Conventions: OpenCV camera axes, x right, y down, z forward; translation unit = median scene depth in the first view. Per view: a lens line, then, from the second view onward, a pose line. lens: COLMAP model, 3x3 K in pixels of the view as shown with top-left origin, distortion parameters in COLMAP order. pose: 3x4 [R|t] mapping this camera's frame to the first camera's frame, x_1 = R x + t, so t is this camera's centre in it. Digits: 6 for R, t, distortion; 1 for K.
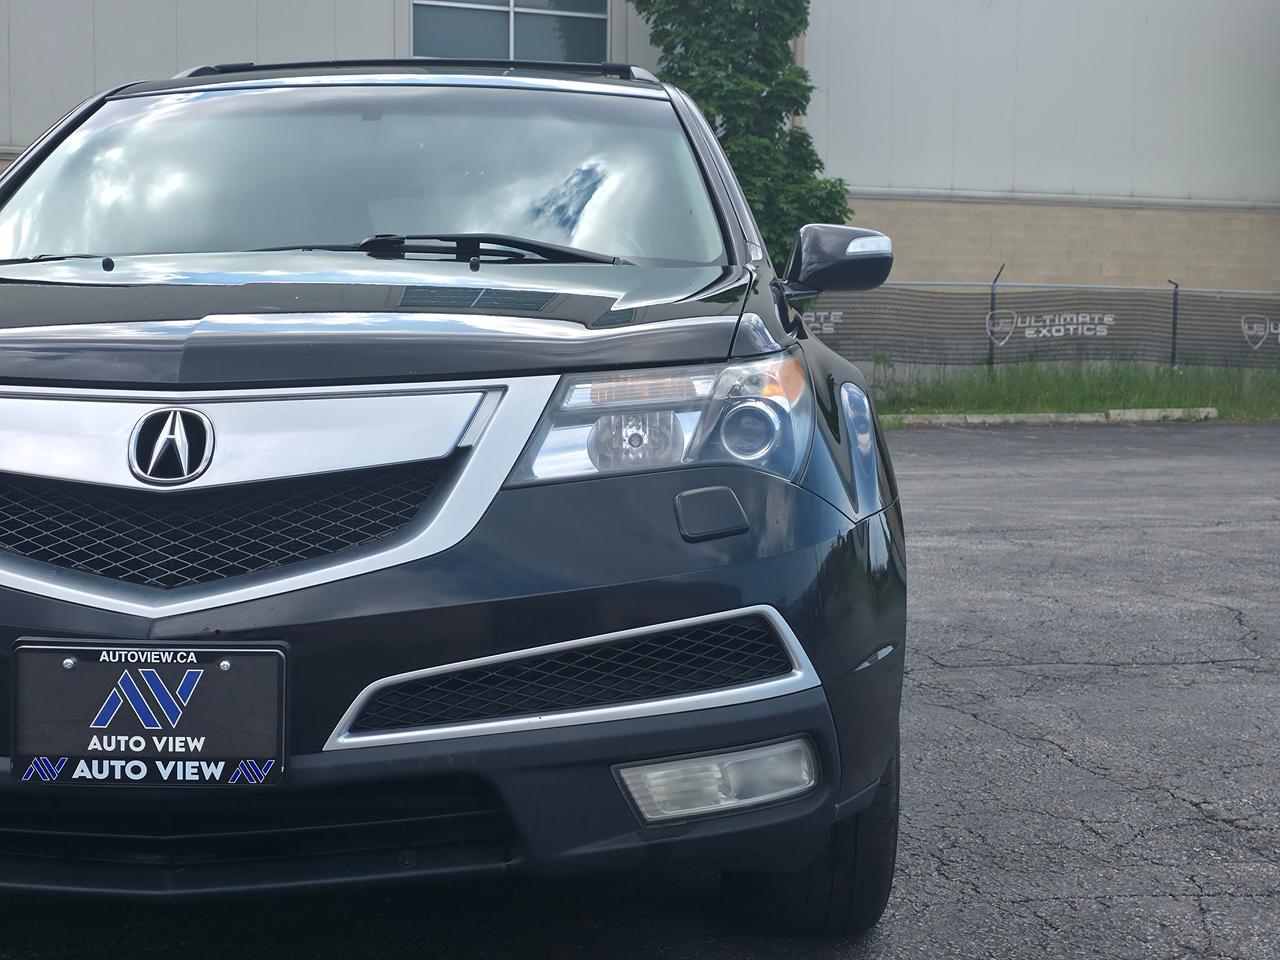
lens RADIAL K [[1719.8, 0, 682.8], [0, 1719.8, 493.3], [0, 0, 1]] dist [0.069544, 0.000000]
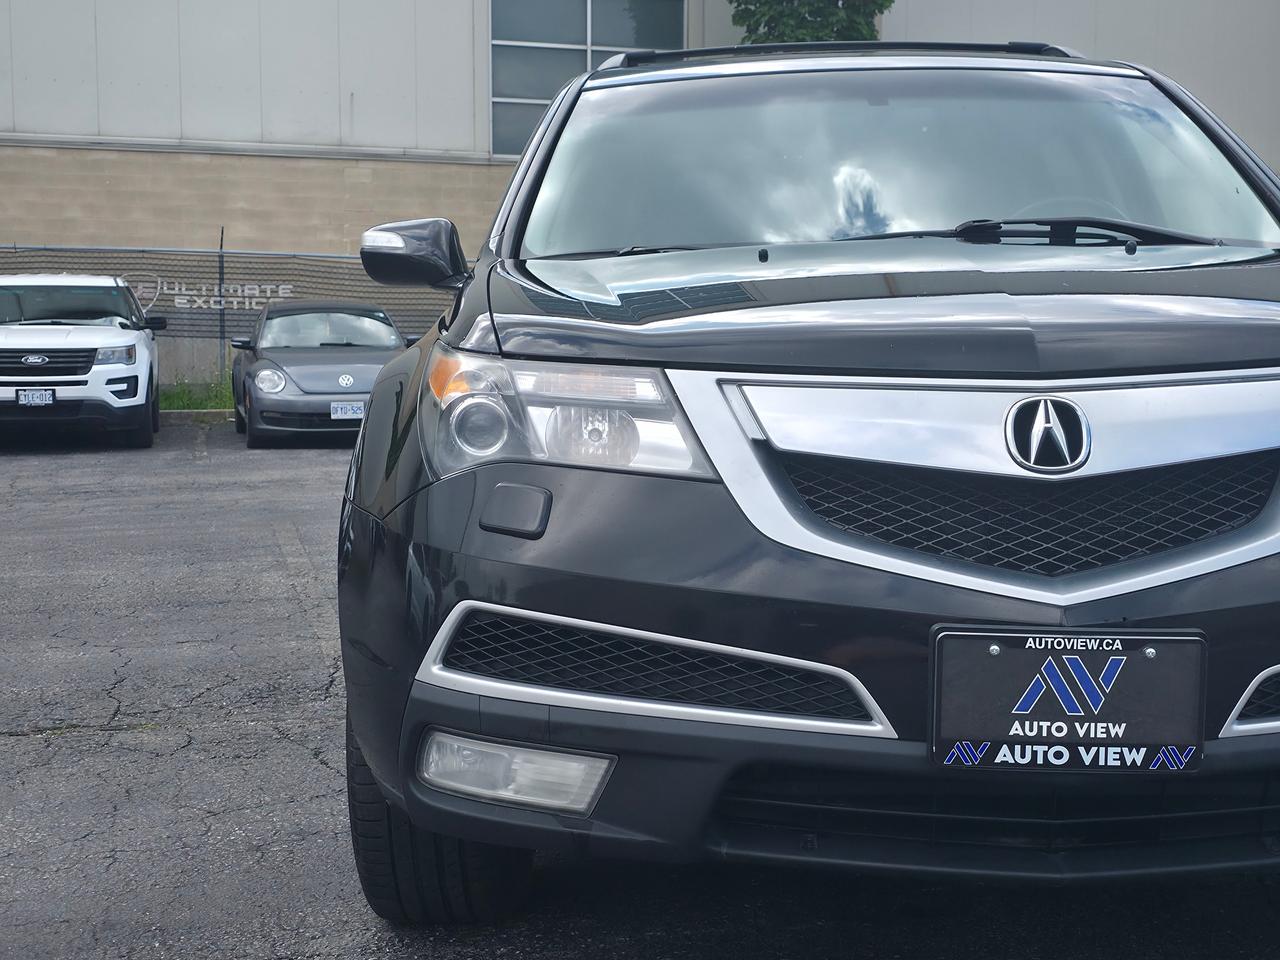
lens RADIAL K [[1719.8, 0, 590.8], [0, 1719.8, 523.5], [0, 0, 1]] dist [0.069544, 0.000000]
pose [[0.999212, -0.006165, -0.039198, -0.521898], [0.007198, 0.999629, 0.026270, -0.003903], [0.039021, -0.026532, 0.998886, -0.015029]]
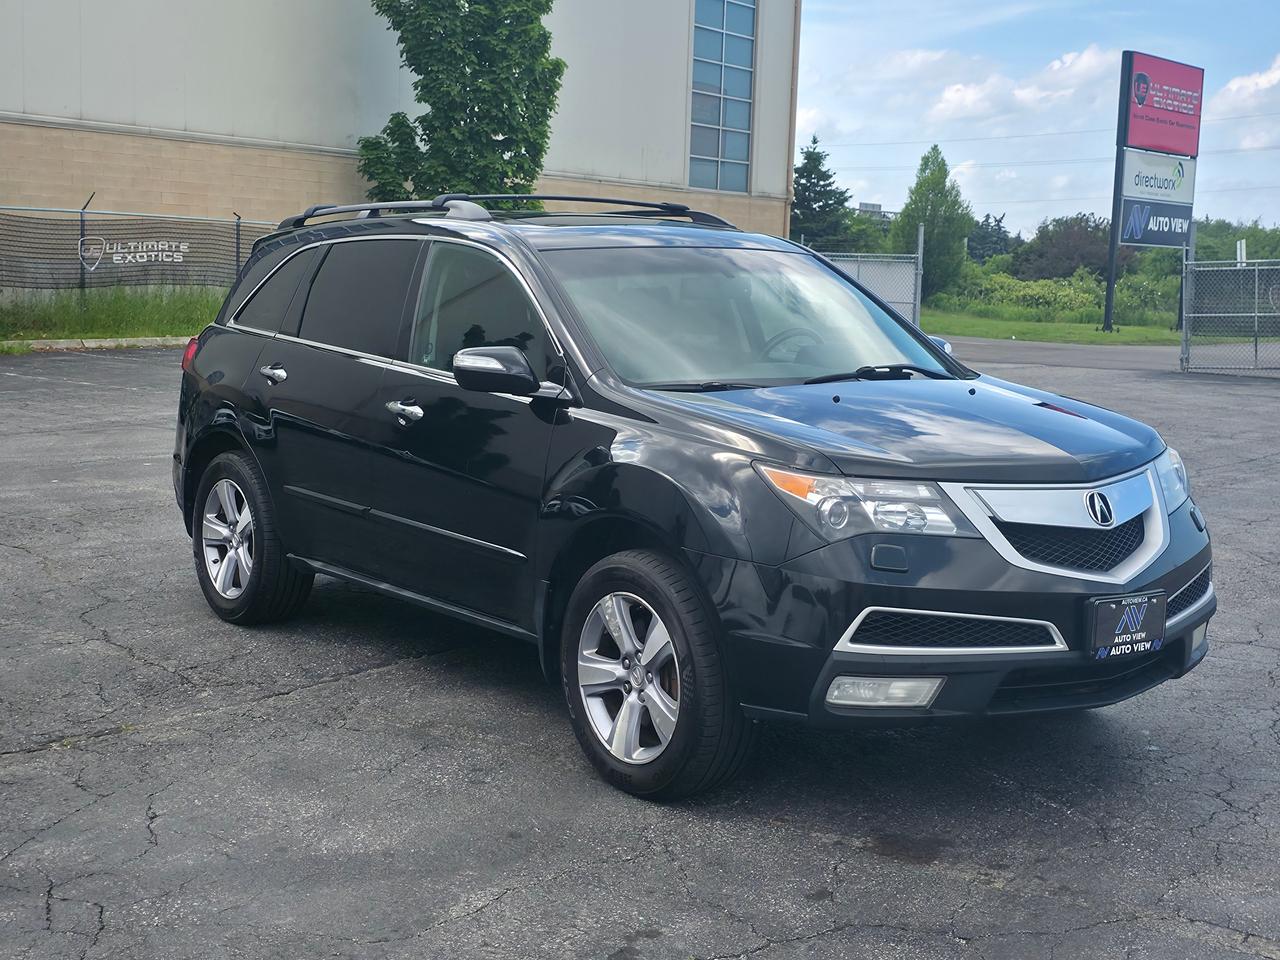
lens RADIAL K [[1719.8, 0, 630.3], [0, 1719.8, 488.9], [0, 0, 1]] dist [0.069544, 0.000000]
pose [[0.800260, -0.064266, 0.596199, -2.132124], [0.026685, 0.997072, 0.071659, -0.230761], [-0.599059, -0.041437, 0.799632, -0.438444]]
